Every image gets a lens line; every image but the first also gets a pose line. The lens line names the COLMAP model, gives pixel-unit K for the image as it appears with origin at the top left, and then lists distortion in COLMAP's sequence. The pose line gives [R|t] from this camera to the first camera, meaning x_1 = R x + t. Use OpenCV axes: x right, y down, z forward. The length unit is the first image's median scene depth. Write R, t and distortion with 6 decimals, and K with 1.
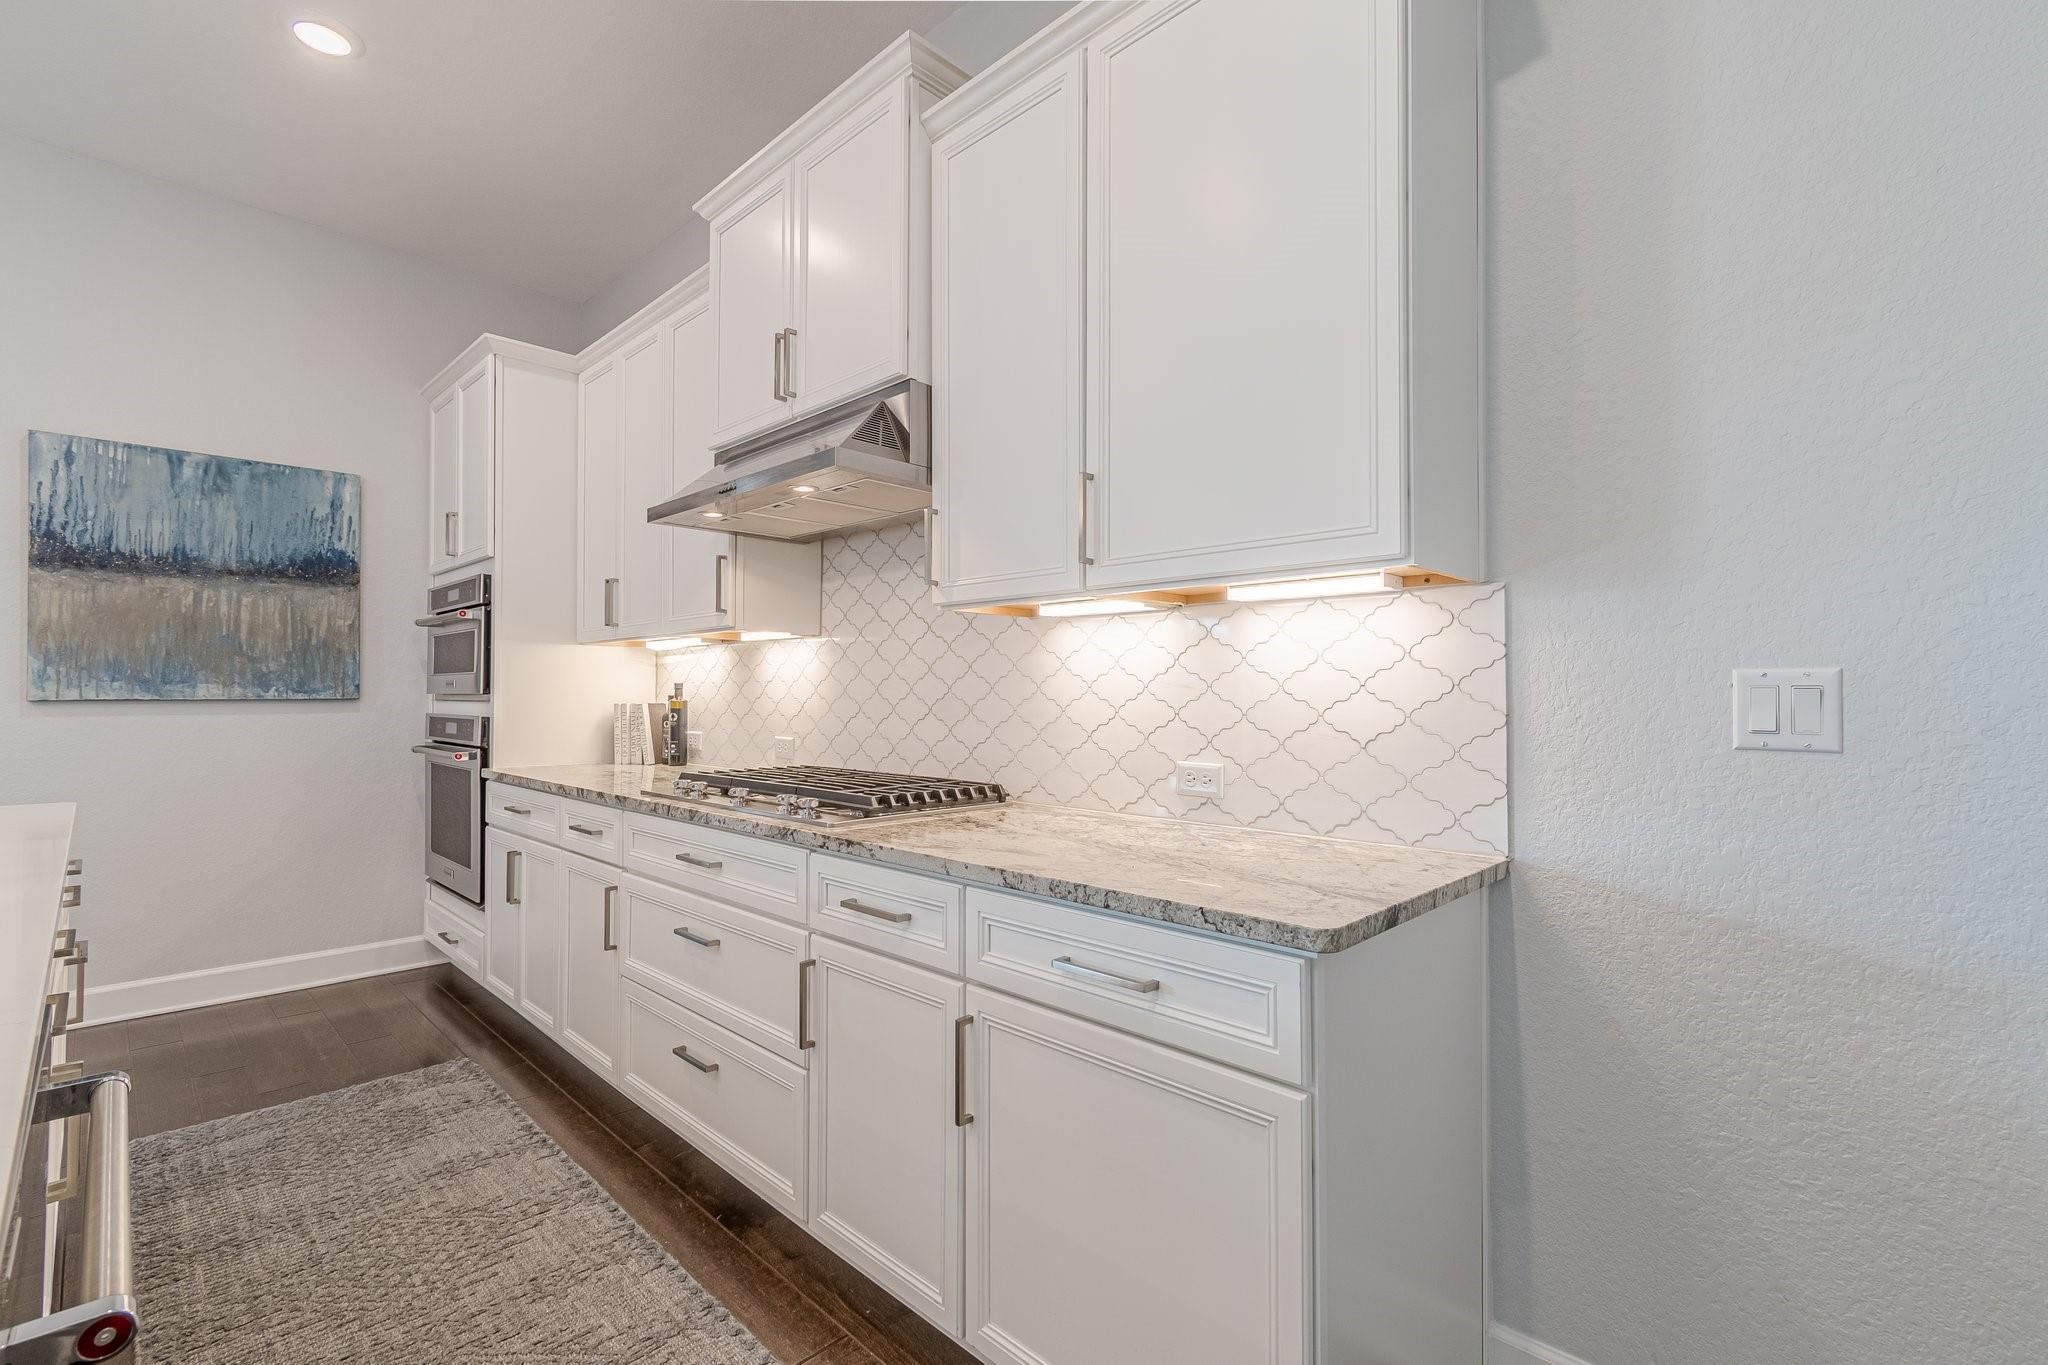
lens RADIAL K [[902.8, 0, 1025.9], [0, 902.8, 682.5], [0, 0, 1]] dist [0.003600, -0.000970]
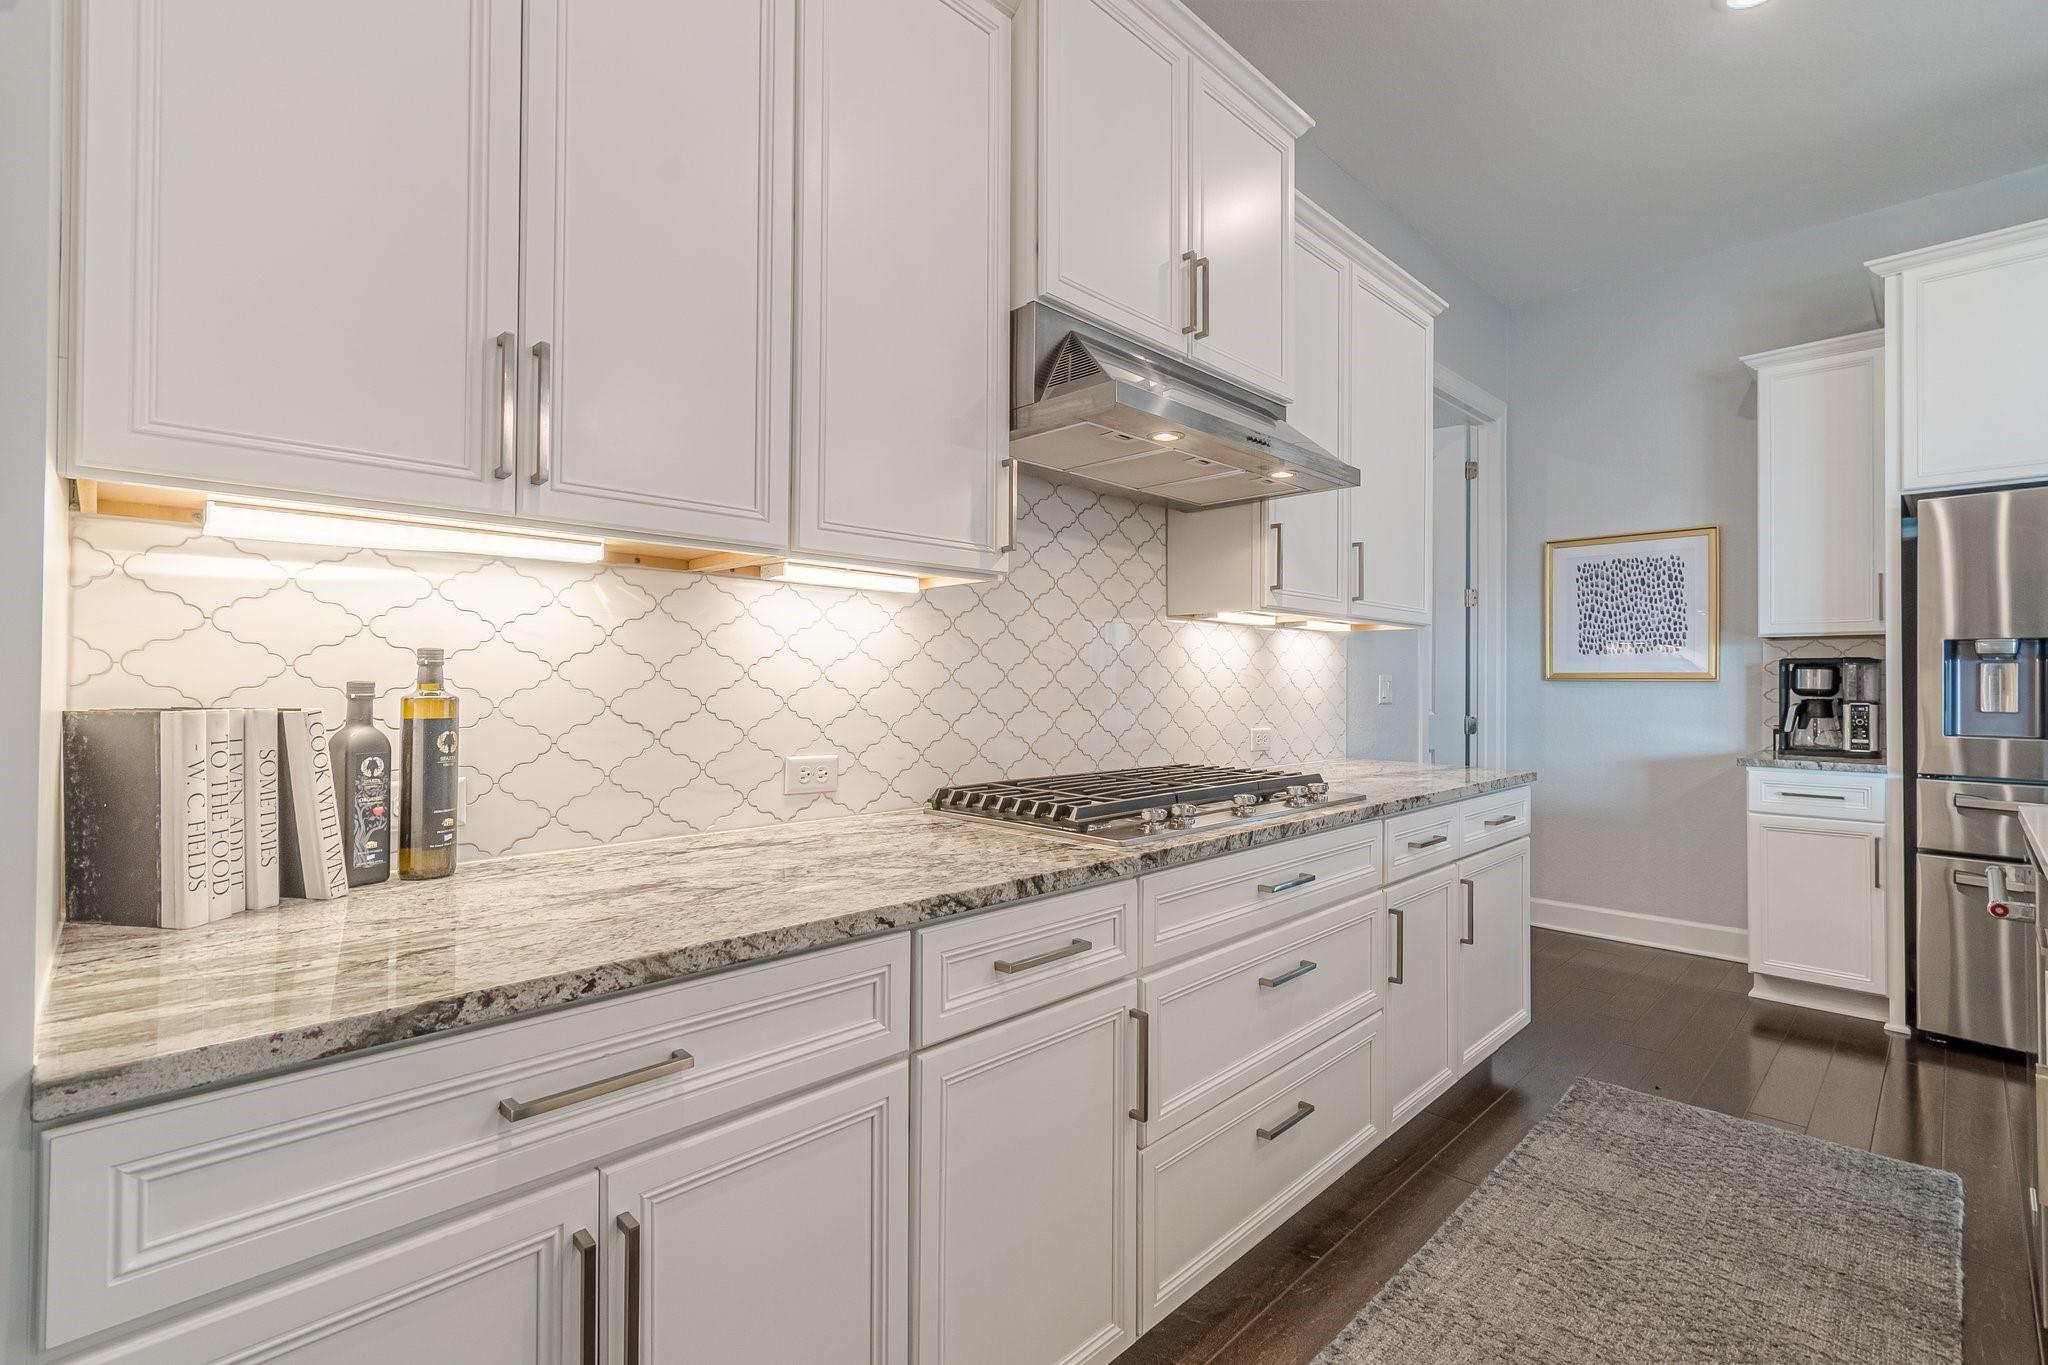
lens RADIAL K [[919.1, 0, 1019.2], [0, 919.1, 670.9], [0, 0, 1]] dist [0.001431, -0.000295]
pose [[0.018788, 0.010655, 0.999767, -0.813132], [-0.019820, 0.999751, -0.010283, 0.009403], [-0.999627, -0.019622, 0.018994, 0.821476]]
